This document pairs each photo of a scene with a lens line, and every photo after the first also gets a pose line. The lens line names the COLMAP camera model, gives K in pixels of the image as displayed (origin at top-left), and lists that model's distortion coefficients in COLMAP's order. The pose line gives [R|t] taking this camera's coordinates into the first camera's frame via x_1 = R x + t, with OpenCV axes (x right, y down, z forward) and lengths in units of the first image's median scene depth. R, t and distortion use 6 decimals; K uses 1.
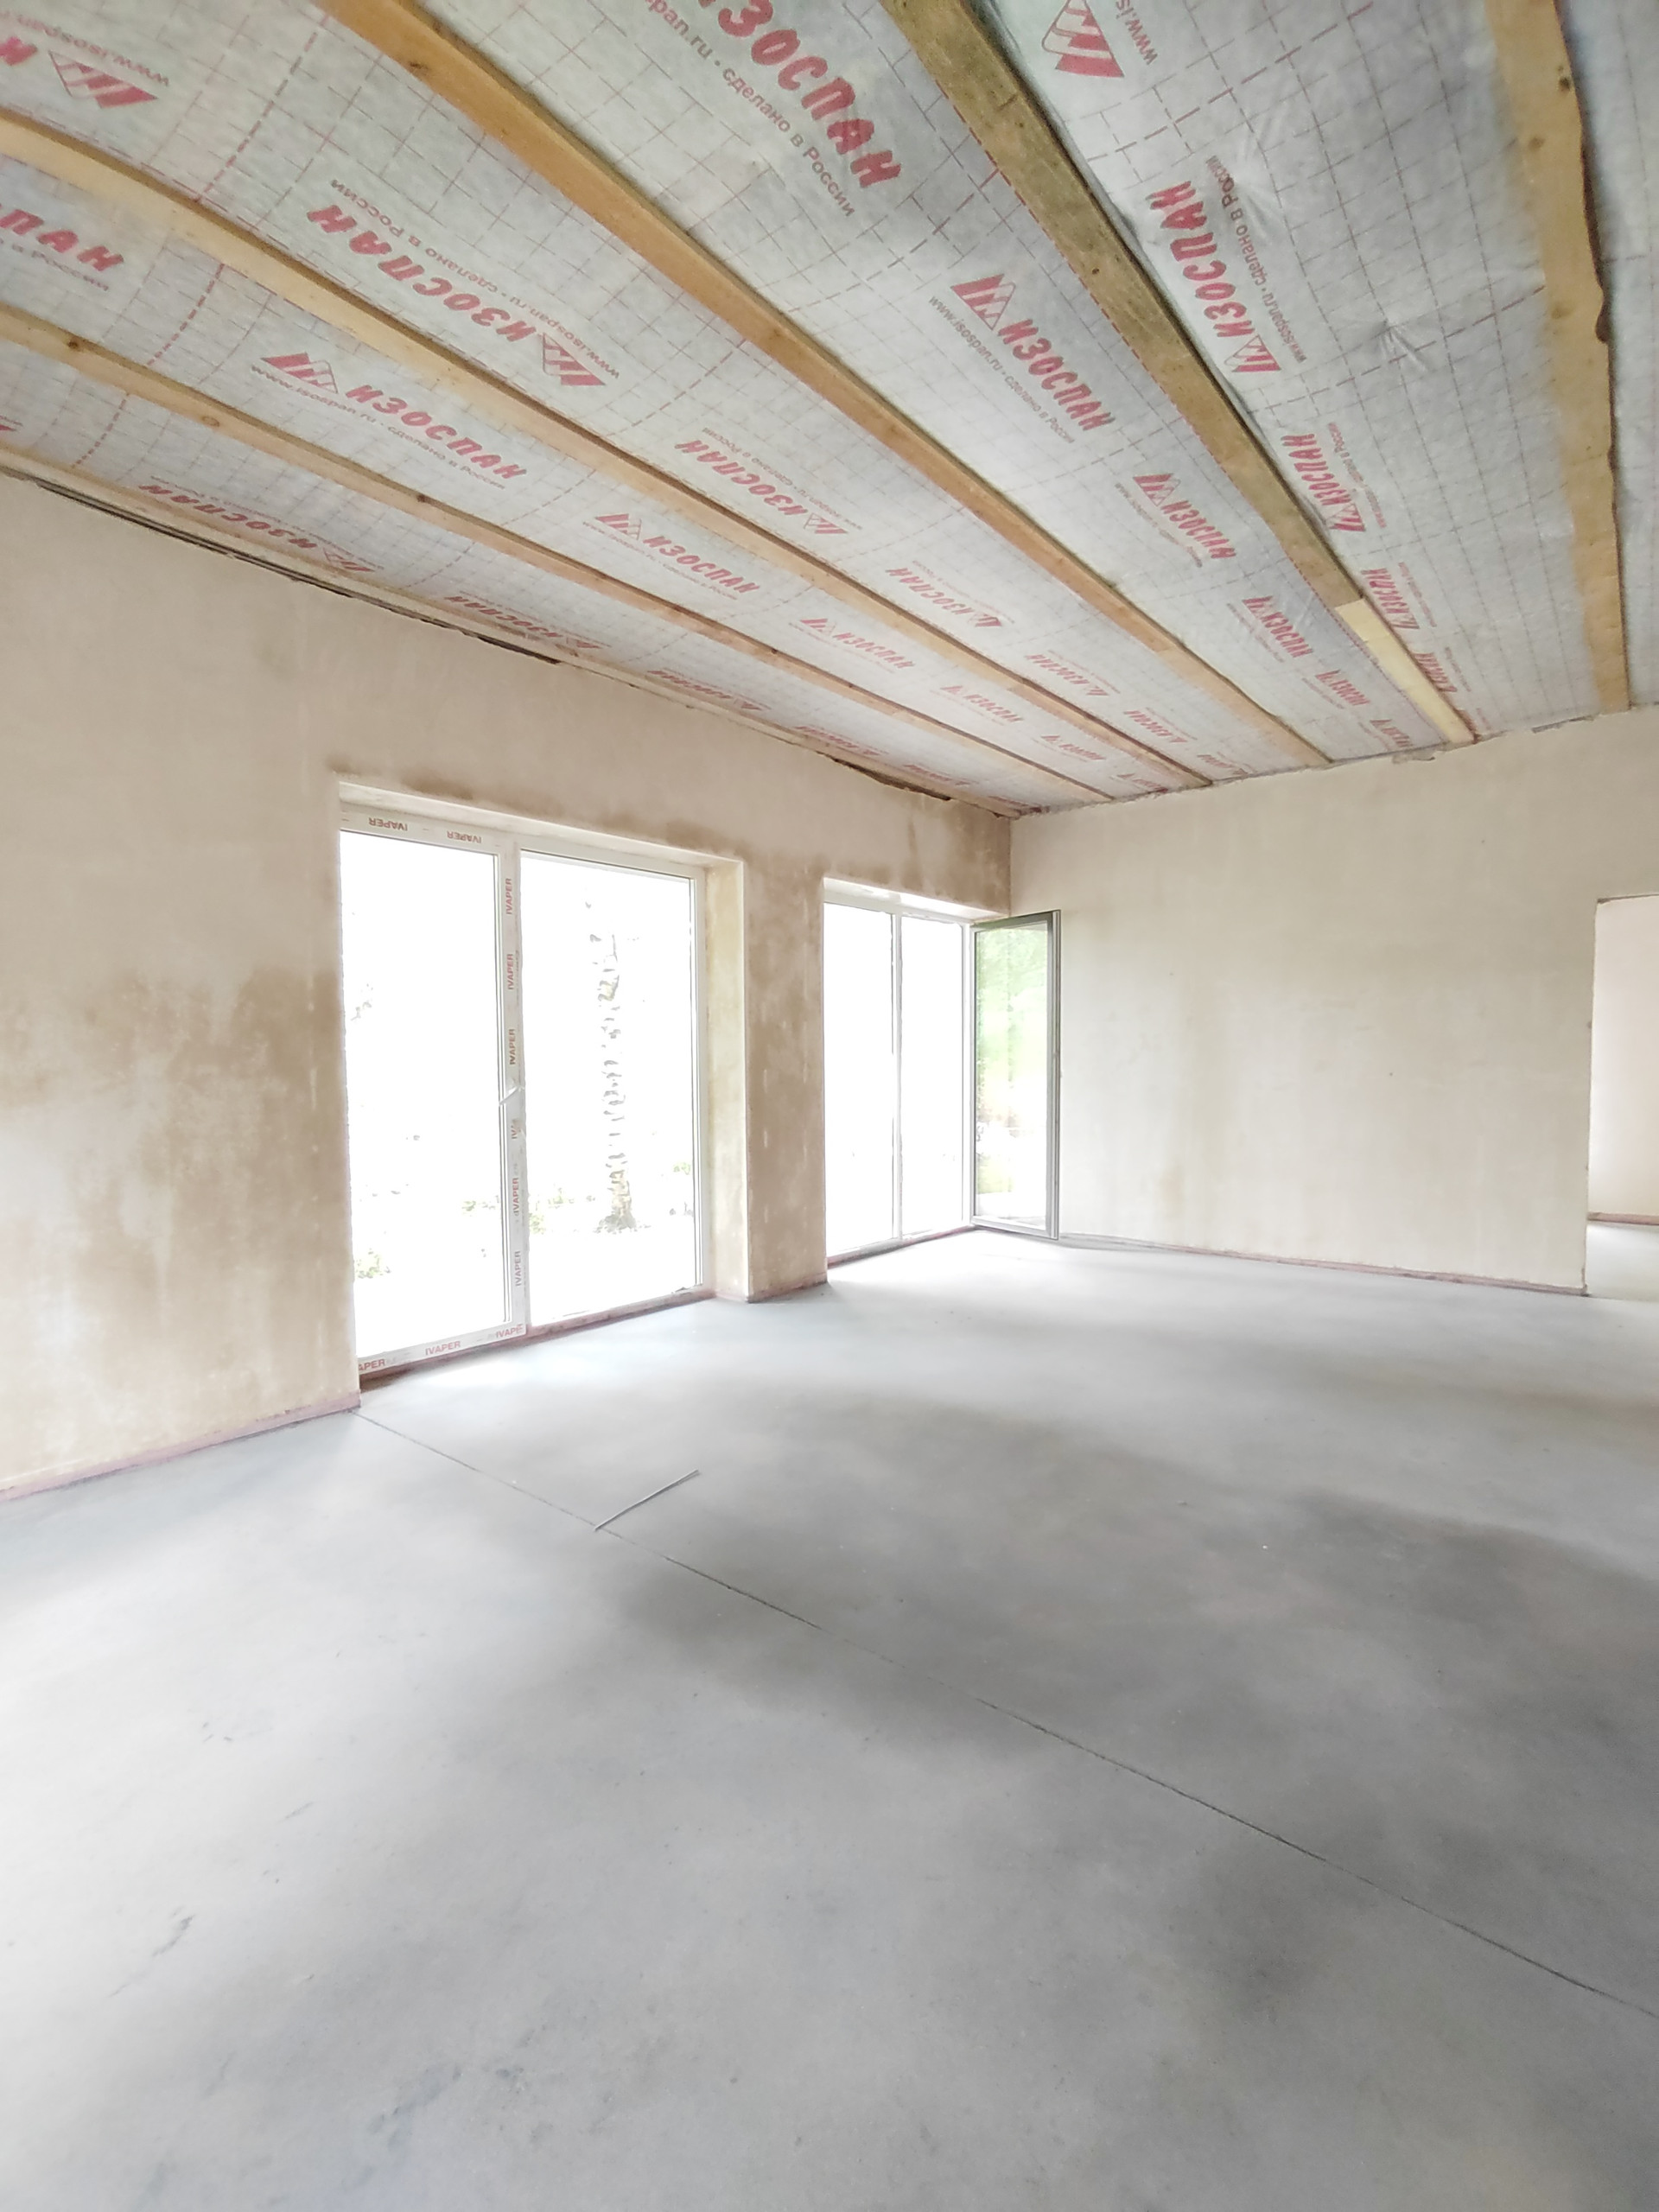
lens RADIAL K [[1047.0, 0, 829.5], [0, 1047.0, 1106.0], [0, 0, 1]] dist [-0.000296, -0.000082]
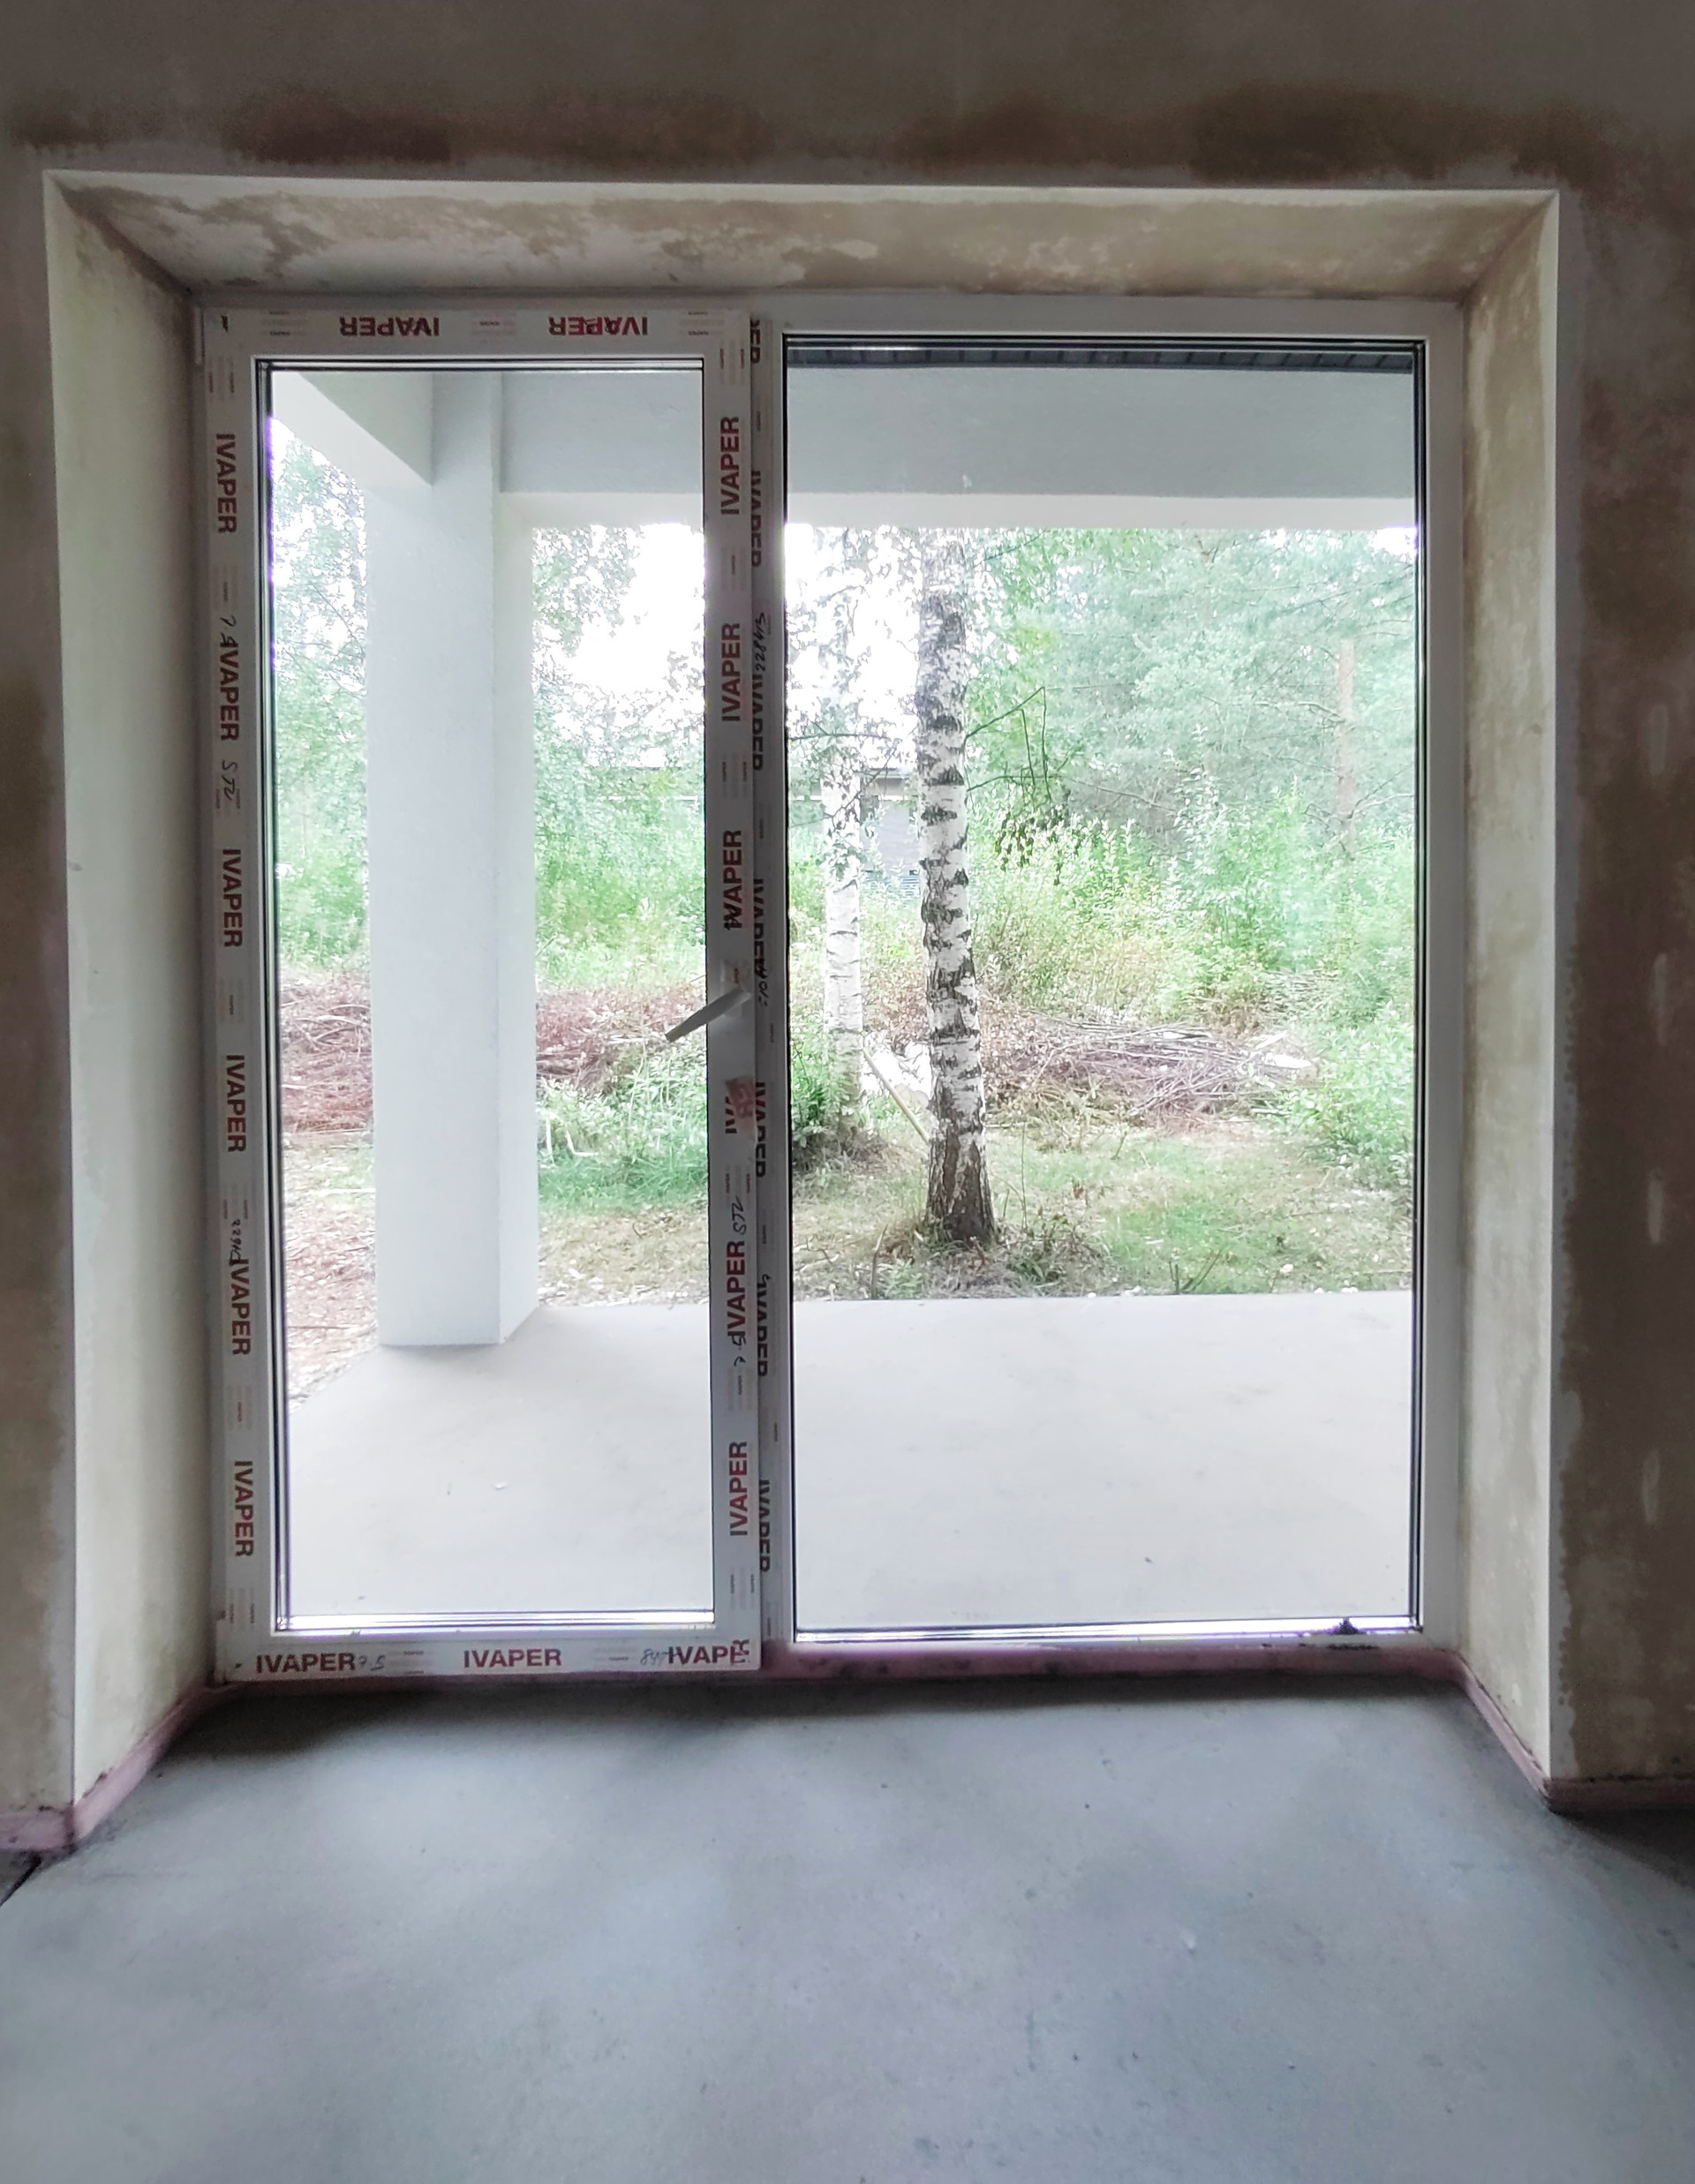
lens RADIAL K [[1250.0, 0, 847.8], [0, 1250.0, 963.8], [0, 0, 1]] dist [0.006022, 0.002261]
pose [[0.654275, 0.022904, -0.755910, 0.047452], [-0.037975, 0.999275, -0.002592, -0.024490], [0.755302, 0.030402, 0.654671, 0.647789]]
